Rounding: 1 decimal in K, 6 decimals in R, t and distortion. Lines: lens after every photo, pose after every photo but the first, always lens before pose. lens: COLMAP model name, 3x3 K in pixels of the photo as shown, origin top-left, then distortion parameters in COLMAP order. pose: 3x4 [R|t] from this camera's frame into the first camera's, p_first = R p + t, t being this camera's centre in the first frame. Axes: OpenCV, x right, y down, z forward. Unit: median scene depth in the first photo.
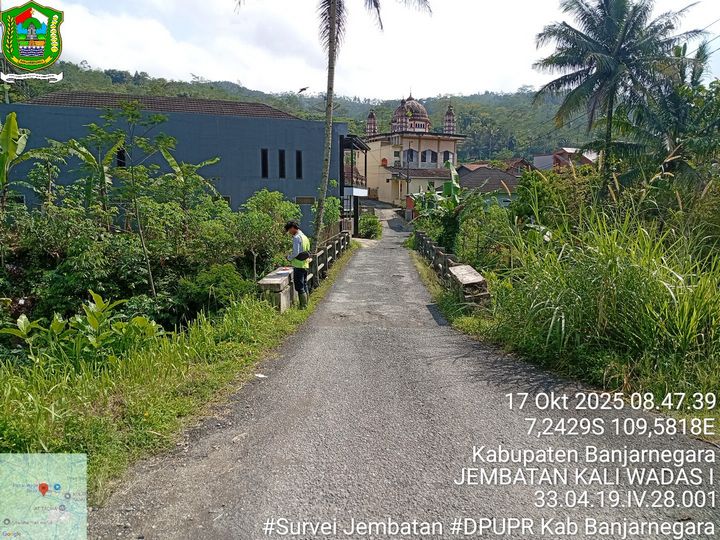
lens RADIAL K [[544.5, 0, 358.0], [0, 544.5, 272.0], [0, 0, 1]] dist [0.107436, -0.222664]
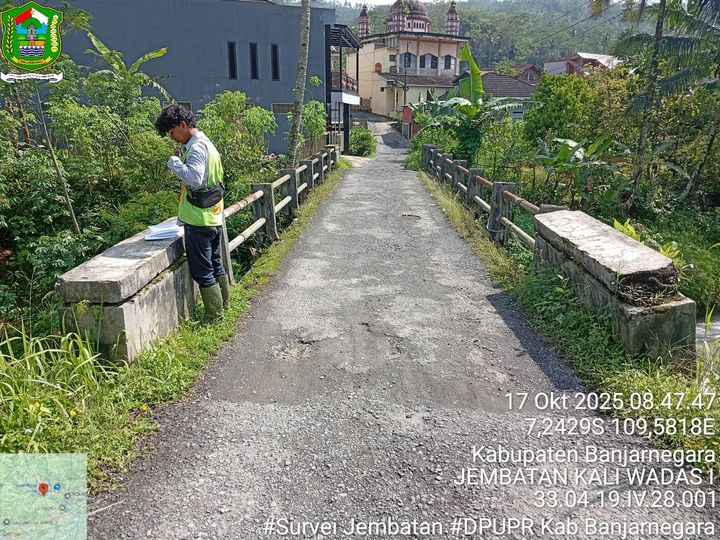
lens RADIAL K [[544.5, 0, 358.0], [0, 544.5, 272.0], [0, 0, 1]] dist [0.107436, -0.222664]
pose [[0.999881, -0.003154, 0.015110, 0.001294], [0.000910, 0.989251, 0.146224, -0.007031], [-0.015408, -0.146193, 0.989136, 0.123674]]
